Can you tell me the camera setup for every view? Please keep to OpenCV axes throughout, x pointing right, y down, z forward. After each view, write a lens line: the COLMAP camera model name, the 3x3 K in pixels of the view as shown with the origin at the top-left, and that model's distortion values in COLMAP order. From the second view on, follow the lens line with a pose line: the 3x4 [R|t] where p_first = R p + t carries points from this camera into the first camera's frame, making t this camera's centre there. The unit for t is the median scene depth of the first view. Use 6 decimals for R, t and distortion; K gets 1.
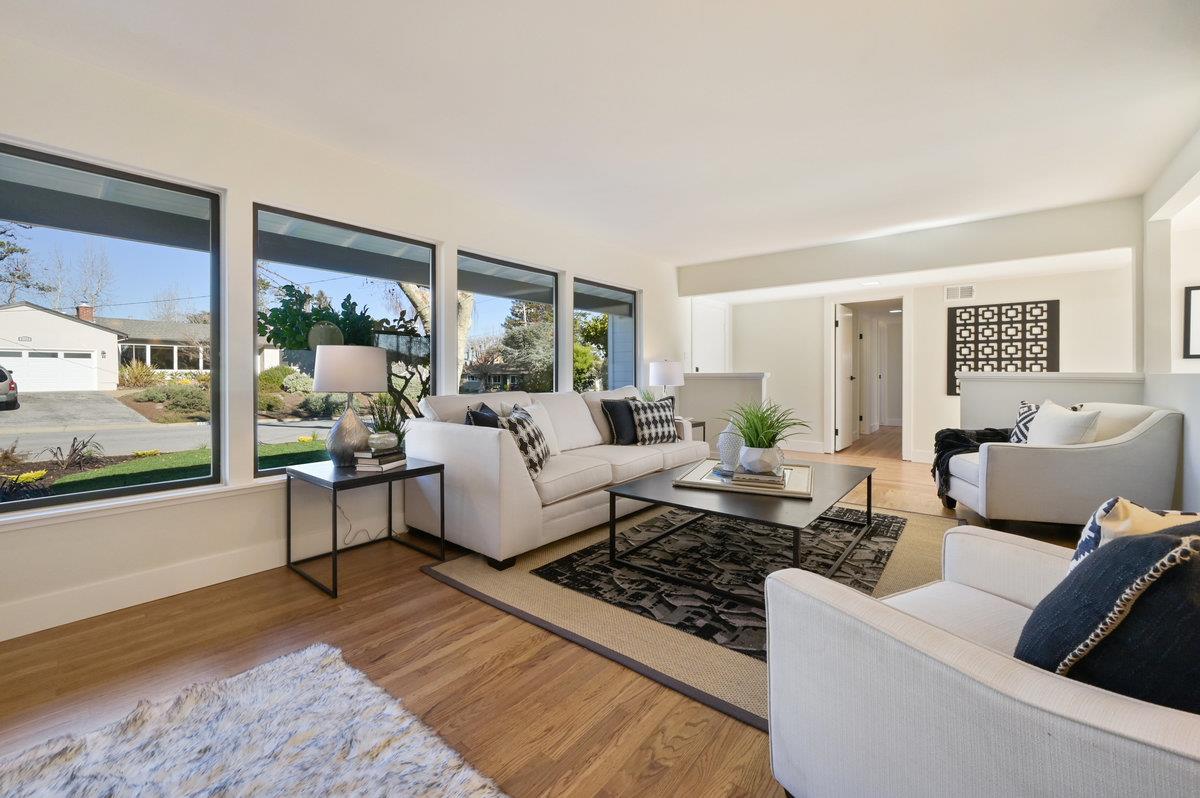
lens RADIAL K [[484.3, 0, 601.6], [0, 484.3, 375.6], [0, 0, 1]] dist [-0.000474, -0.000037]
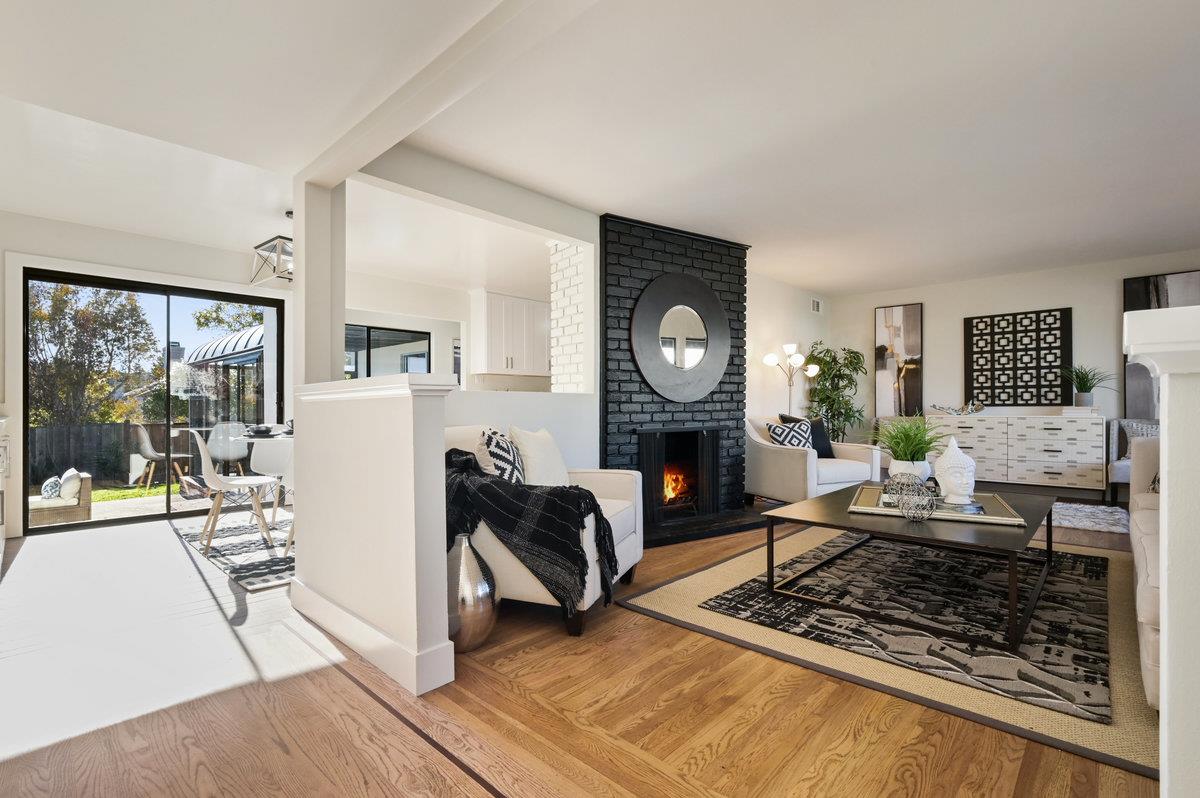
lens RADIAL K [[552.2, 0, 597.8], [0, 552.2, 406.3], [0, 0, 1]] dist [-0.000843, 0.000350]
pose [[-0.996840, 0.003602, 0.079357, 0.856366], [0.003684, 0.999993, 0.000885, 0.026695], [-0.079354, 0.001174, -0.996846, 2.136375]]
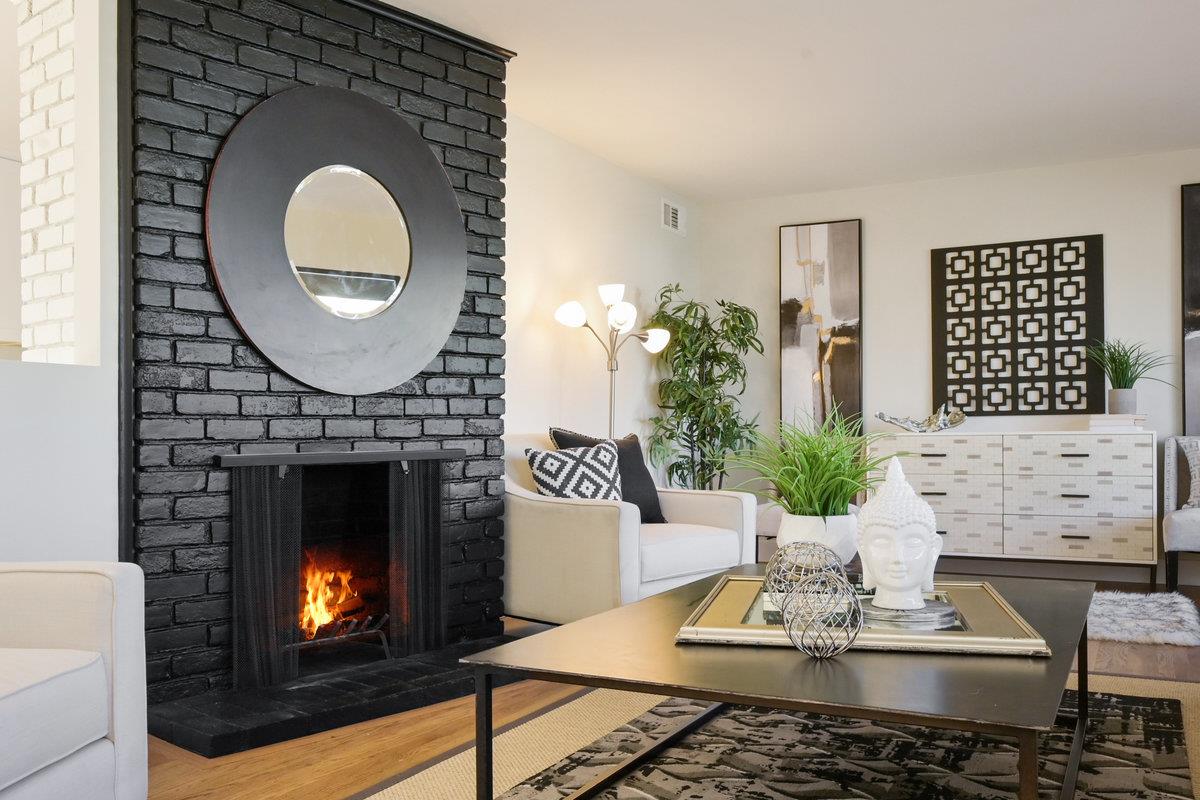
lens RADIAL K [[1045.6, 0, 602.0], [0, 1045.6, 433.5], [0, 0, 1]] dist [-0.000869, 0.004908]
pose [[-0.980633, 0.005669, -0.195775, 0.690575], [0.005824, 0.999983, -0.000220, 0.066031], [0.195770, -0.001356, -0.980649, 1.854669]]
